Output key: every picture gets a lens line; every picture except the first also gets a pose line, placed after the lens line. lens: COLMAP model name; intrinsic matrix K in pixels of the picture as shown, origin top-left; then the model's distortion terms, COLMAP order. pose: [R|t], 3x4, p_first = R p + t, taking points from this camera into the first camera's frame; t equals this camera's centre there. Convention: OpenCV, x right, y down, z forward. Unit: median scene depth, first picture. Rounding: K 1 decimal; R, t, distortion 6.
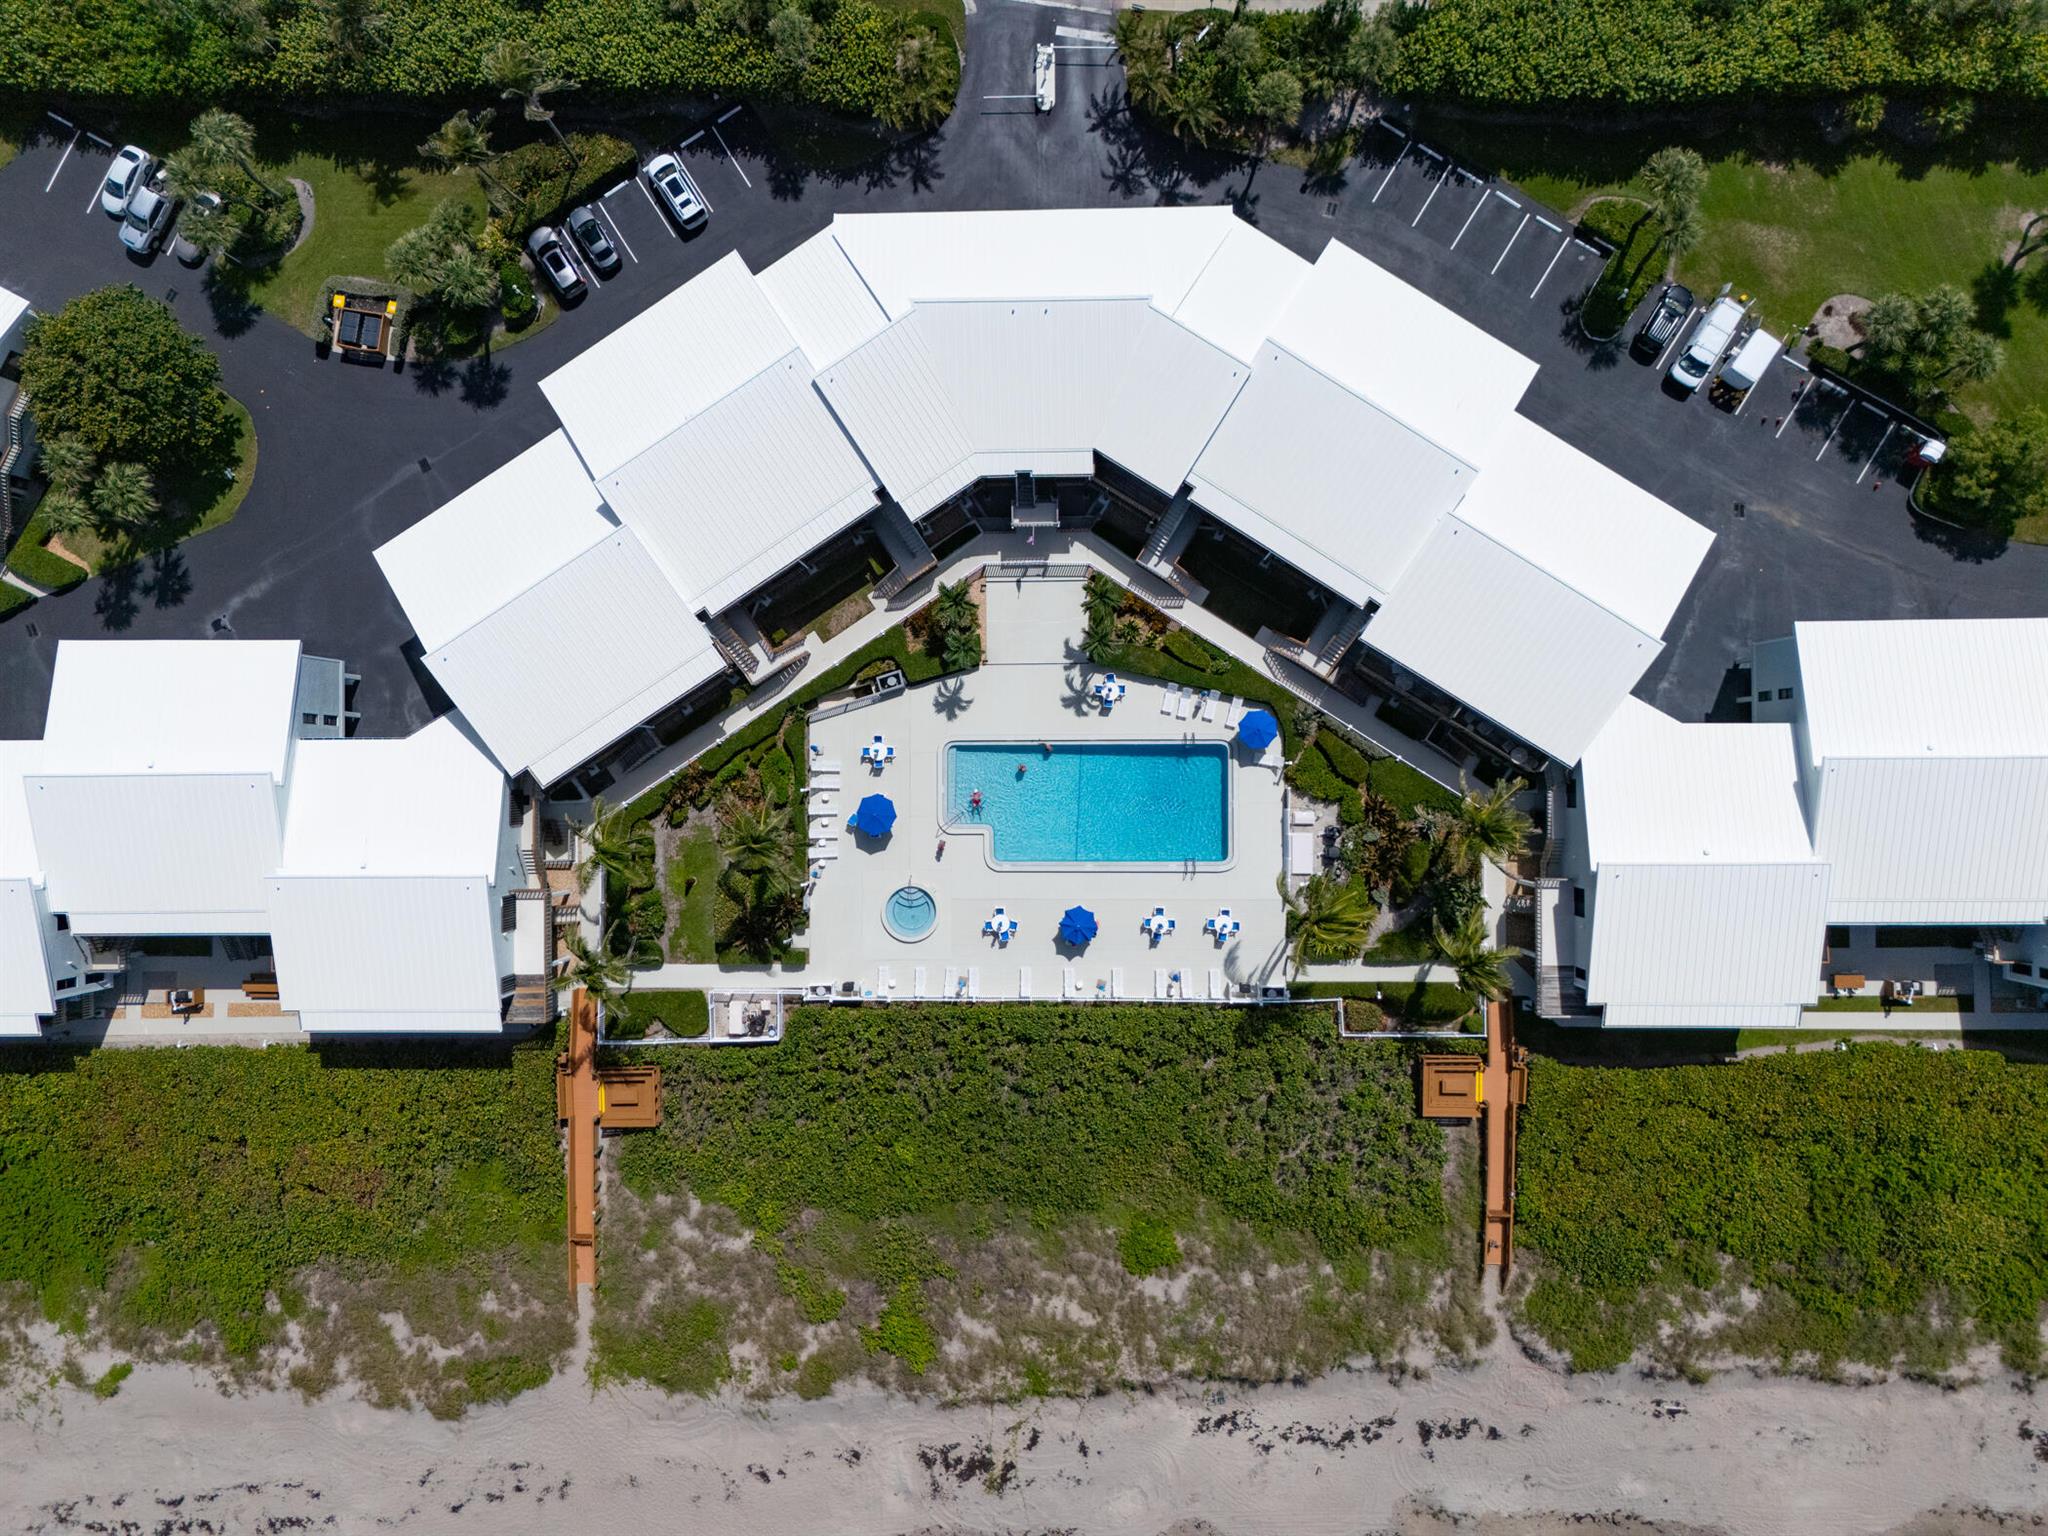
lens RADIAL K [[1519.3, 0, 1026.5], [0, 1519.3, 758.8], [0, 0, 1]] dist [0.020368, -0.012658]
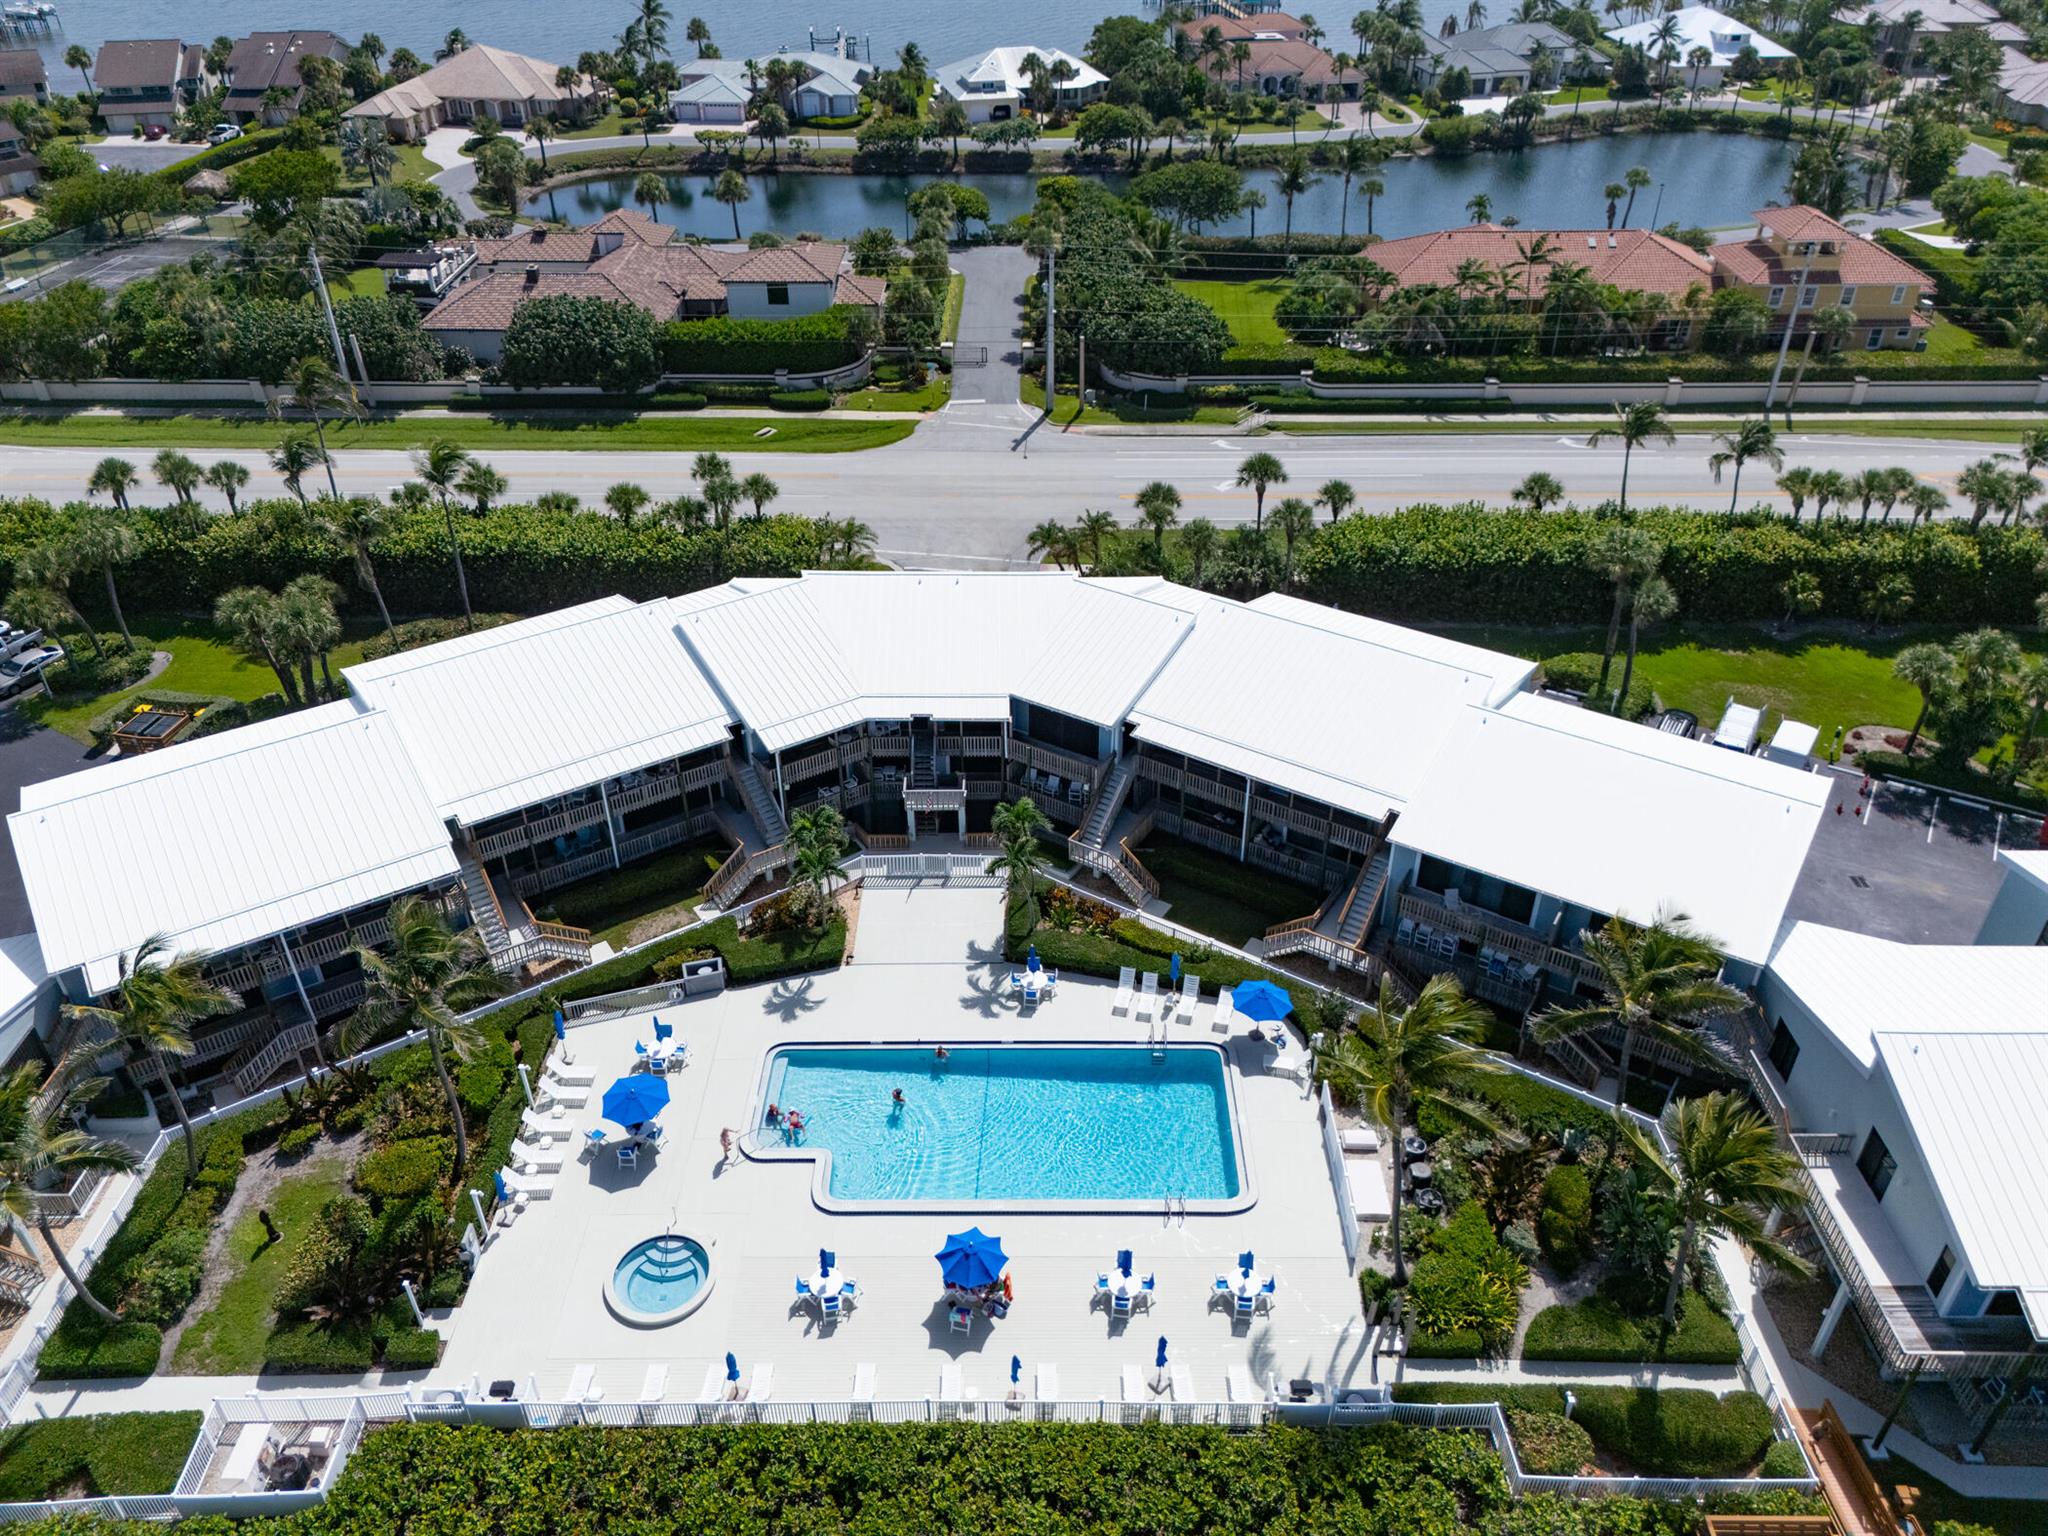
lens RADIAL K [[1519.3, 0, 1040.3], [0, 1519.3, 764.1], [0, 0, 1]] dist [0.020368, -0.012658]
pose [[0.999659, 0.021545, 0.014726, 0.045769], [0.000002, 0.564229, -0.825618, 0.446257], [-0.026097, 0.825337, 0.564037, 0.545148]]
